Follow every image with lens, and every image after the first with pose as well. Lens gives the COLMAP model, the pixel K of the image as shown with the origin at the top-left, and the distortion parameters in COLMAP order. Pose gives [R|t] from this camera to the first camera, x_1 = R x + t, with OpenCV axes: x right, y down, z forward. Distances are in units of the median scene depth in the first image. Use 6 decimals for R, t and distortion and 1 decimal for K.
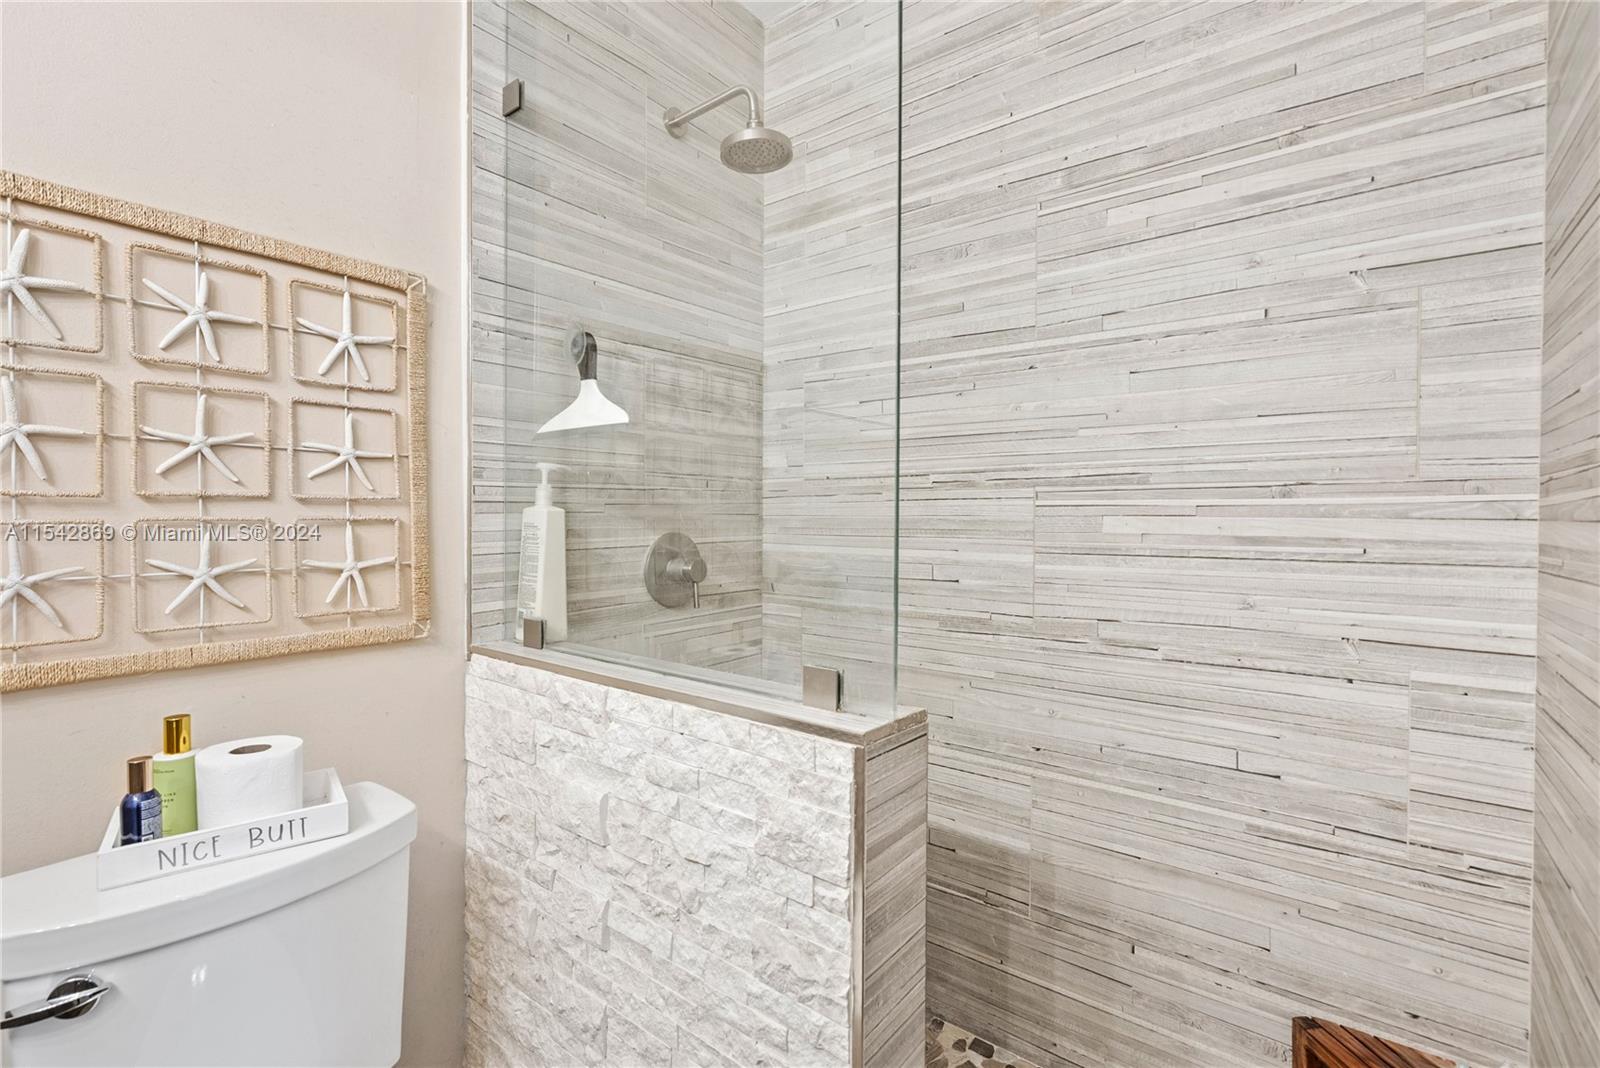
lens RADIAL K [[731.1, 0, 797.9], [0, 731.1, 519.5], [0, 0, 1]] dist [-0.010237, 0.005433]
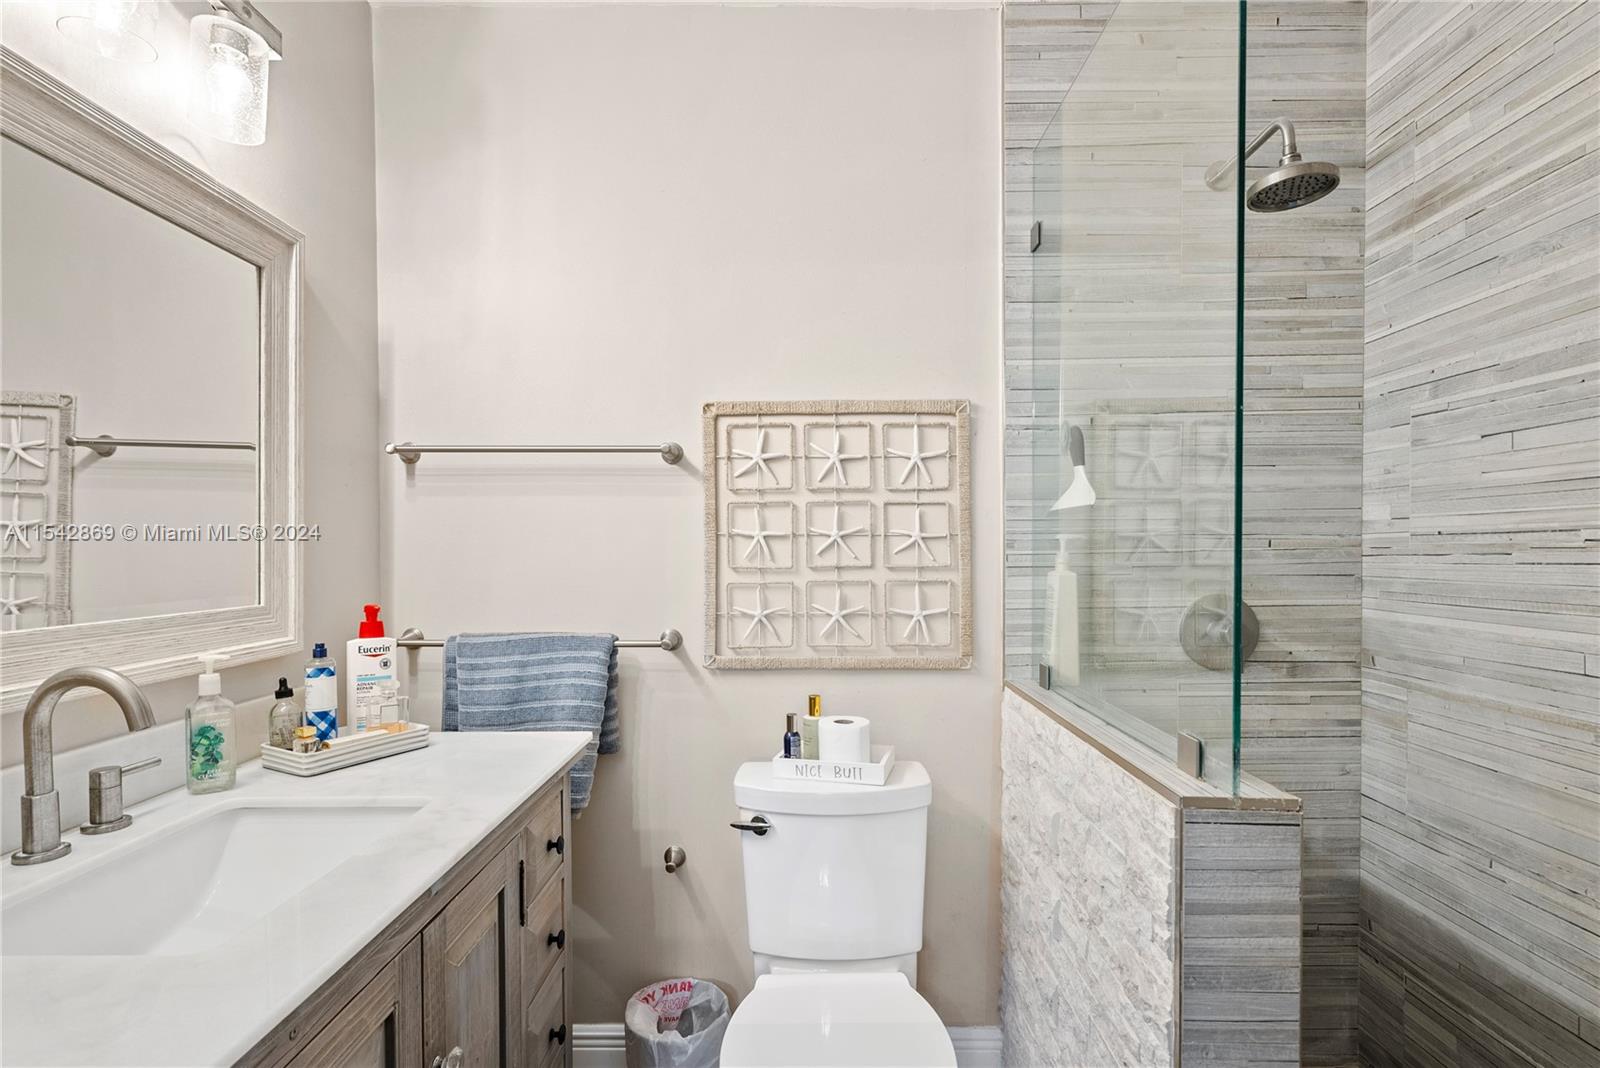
lens RADIAL K [[767.9, 0, 797.0], [0, 767.9, 562.2], [0, 0, 1]] dist [-0.002680, -0.000101]
pose [[0.608380, 0.007750, -0.793608, 0.427325], [-0.000628, 0.999957, 0.009284, -0.048769], [0.793645, -0.005150, 0.608359, -0.113700]]
